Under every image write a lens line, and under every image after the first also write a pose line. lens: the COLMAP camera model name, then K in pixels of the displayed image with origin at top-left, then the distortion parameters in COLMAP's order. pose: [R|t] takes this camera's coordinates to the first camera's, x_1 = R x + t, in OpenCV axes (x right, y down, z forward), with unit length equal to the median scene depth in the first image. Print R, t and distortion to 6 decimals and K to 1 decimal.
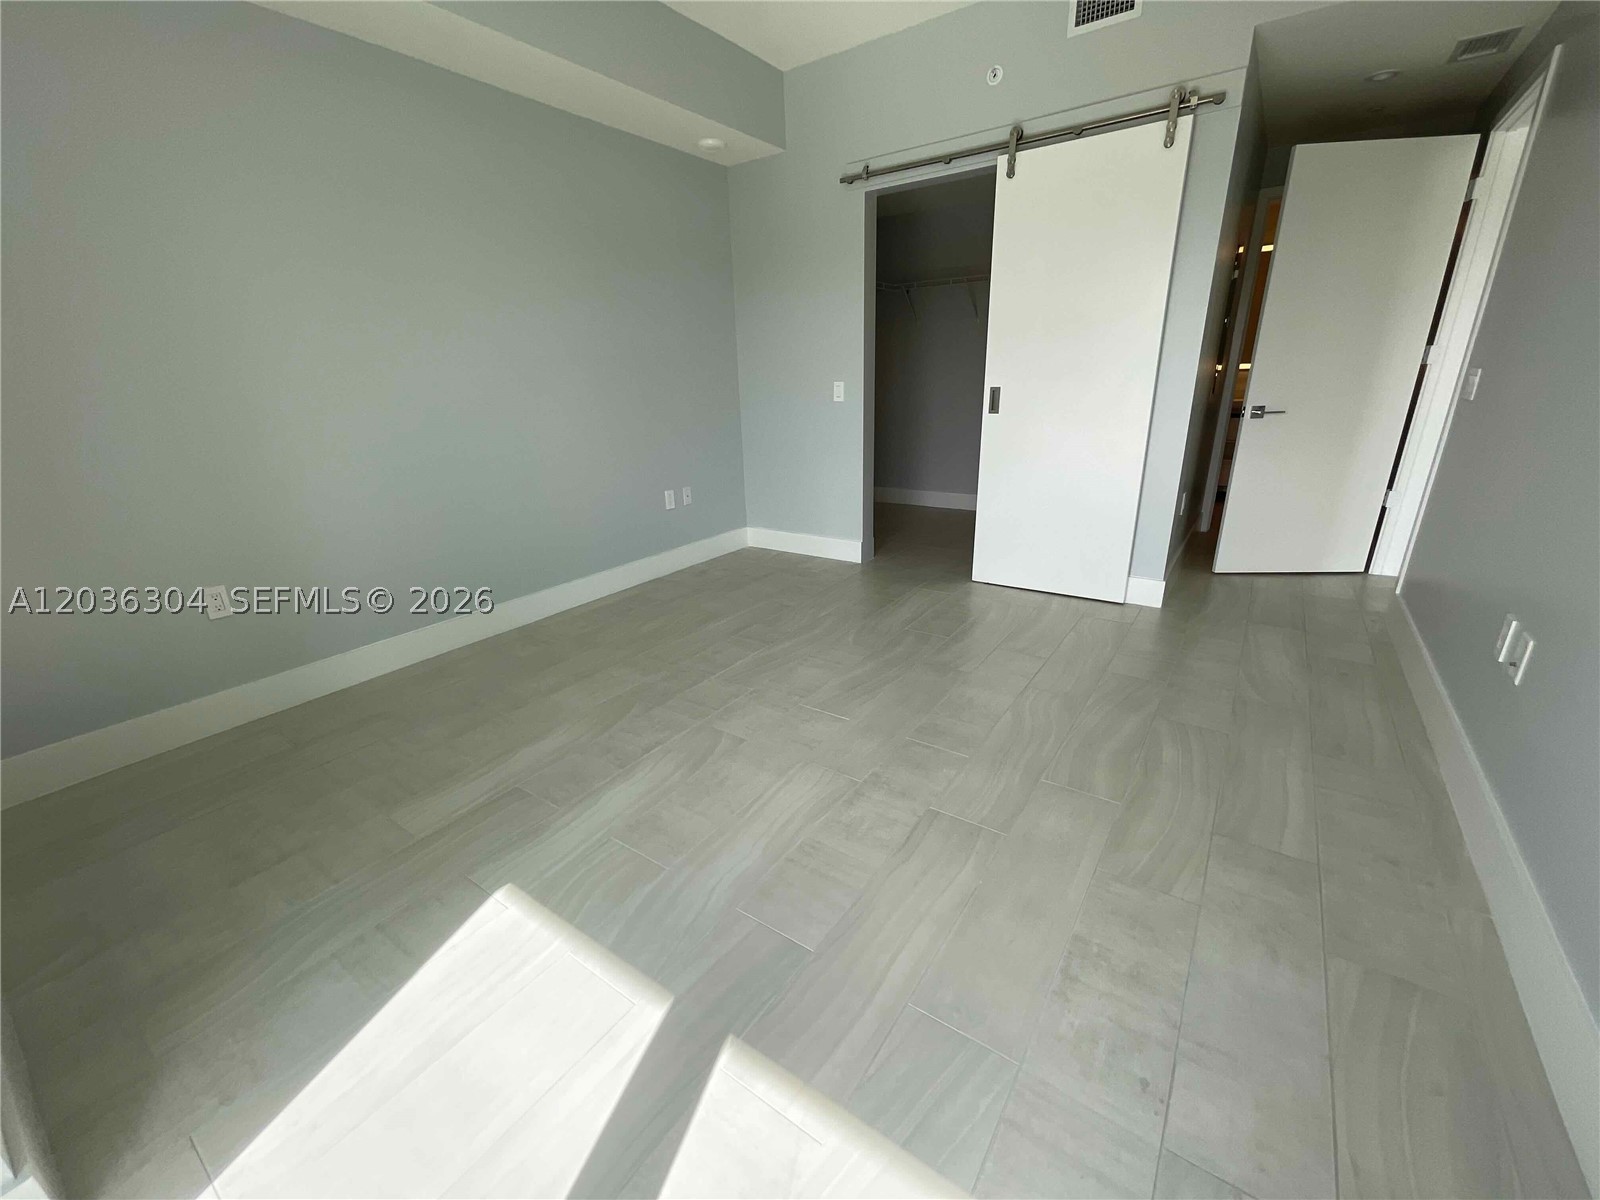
lens RADIAL K [[652.4, 0, 798.5], [0, 652.4, 605.9], [0, 0, 1]] dist [-0.001190, 0.000098]
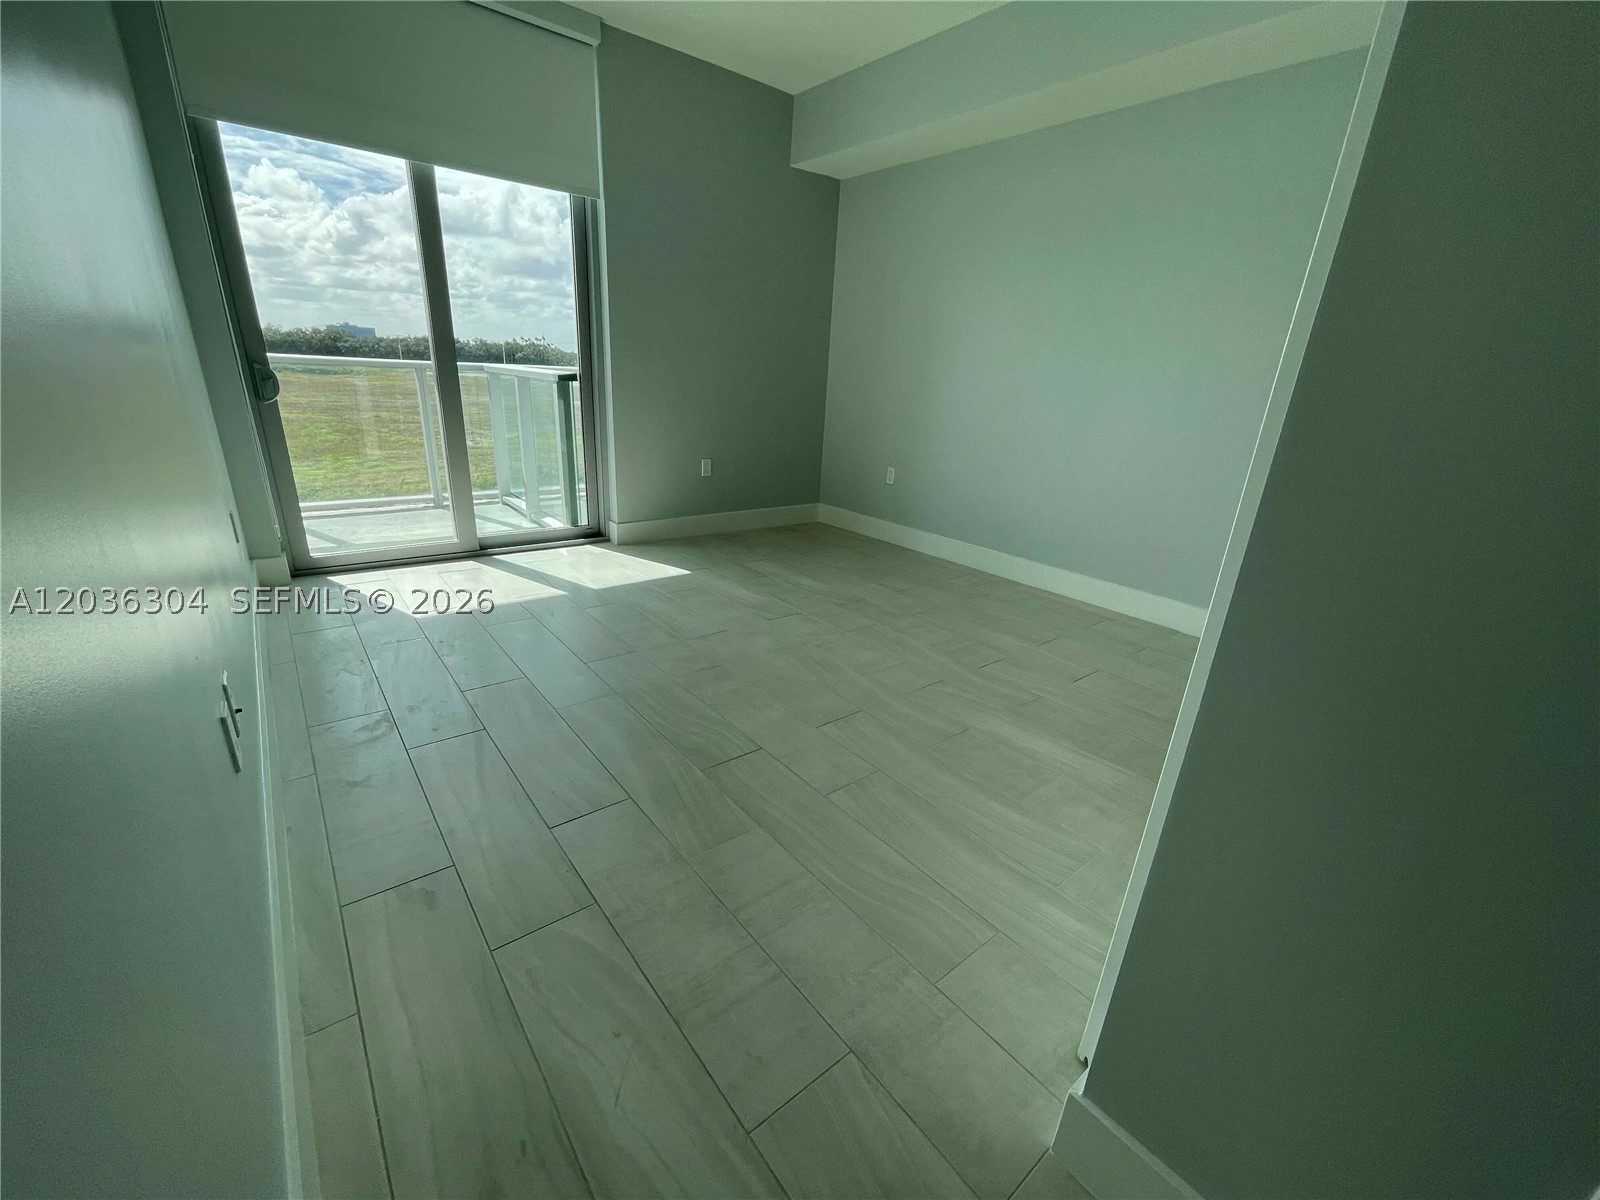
lens RADIAL K [[652.4, 0, 798.5], [0, 652.4, 605.9], [0, 0, 1]] dist [-0.001190, 0.000098]
pose [[-0.276811, 0.343227, -0.897536, 1.120261], [-0.365070, 0.826438, 0.428631, -0.433333], [0.888876, 0.446313, -0.103465, 1.162824]]
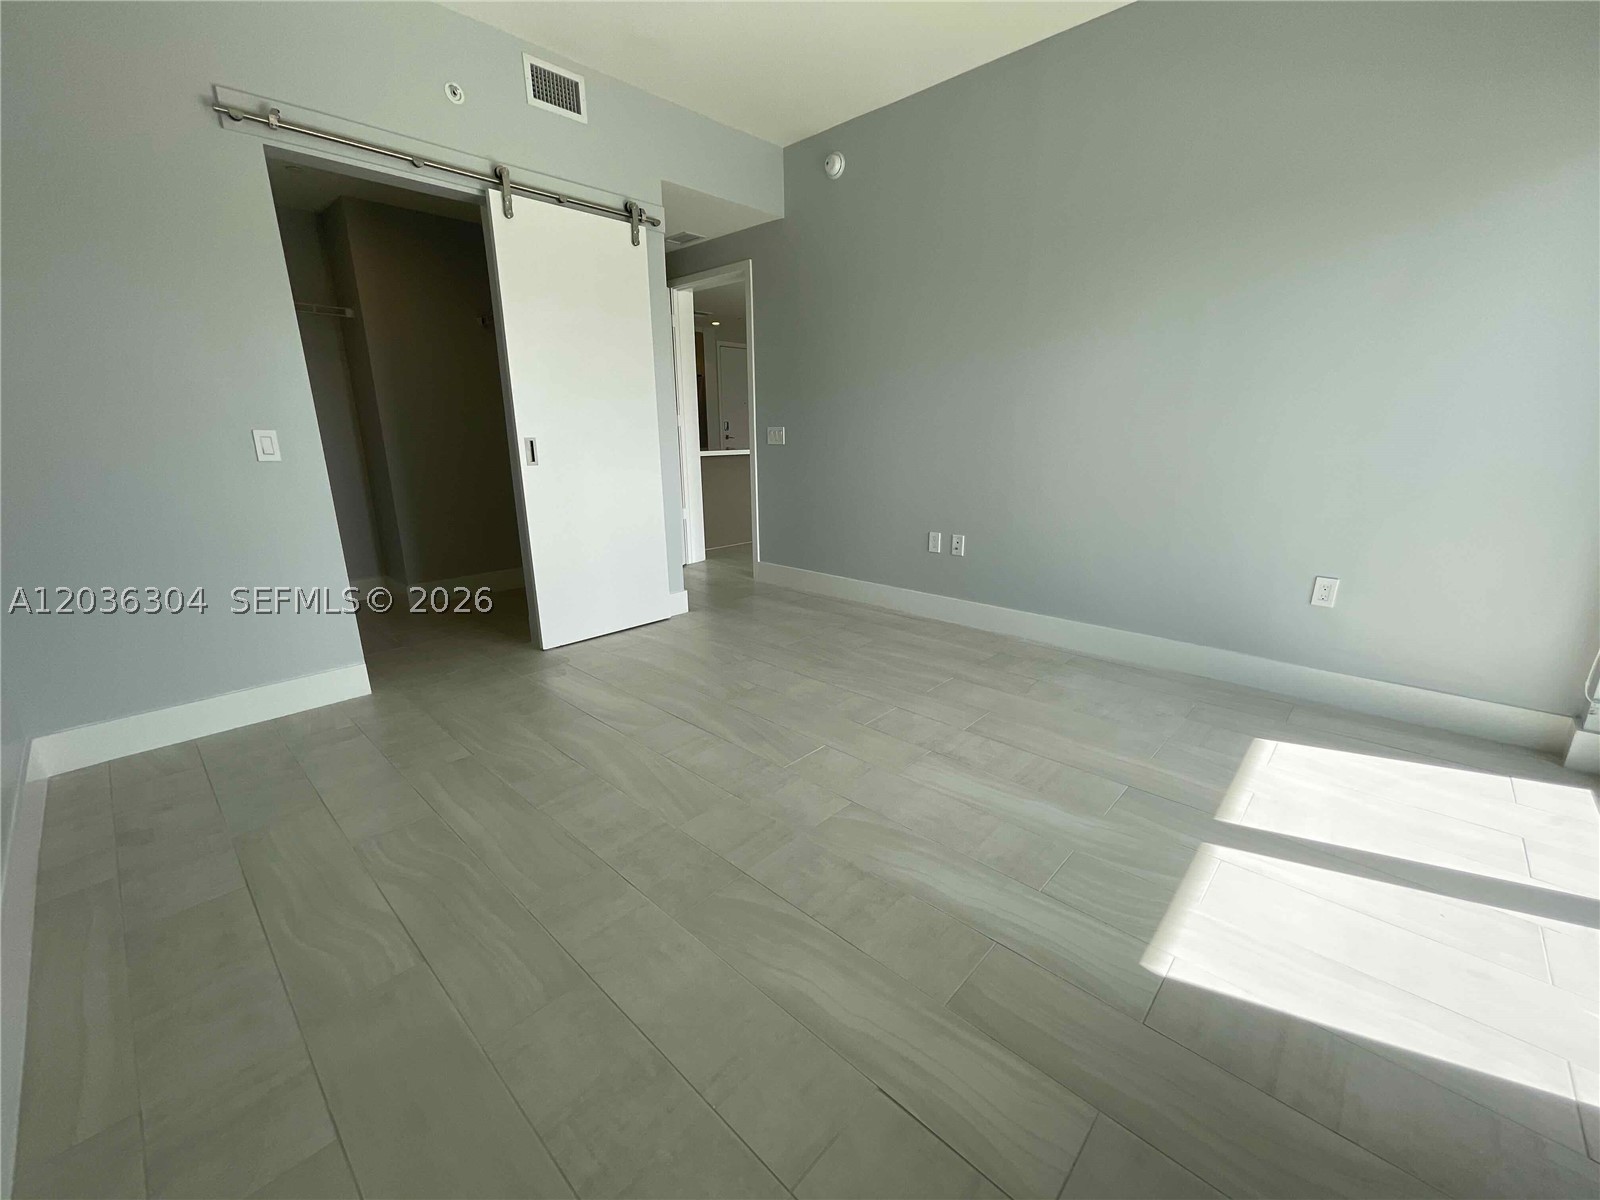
lens RADIAL K [[652.4, 0, 798.5], [0, 652.4, 605.9], [0, 0, 1]] dist [-0.001190, 0.000098]
pose [[0.135820, -0.232544, 0.963056, -0.873345], [0.334270, 0.925820, 0.176410, -0.223912], [-0.932640, 0.297961, 0.203477, 0.789731]]
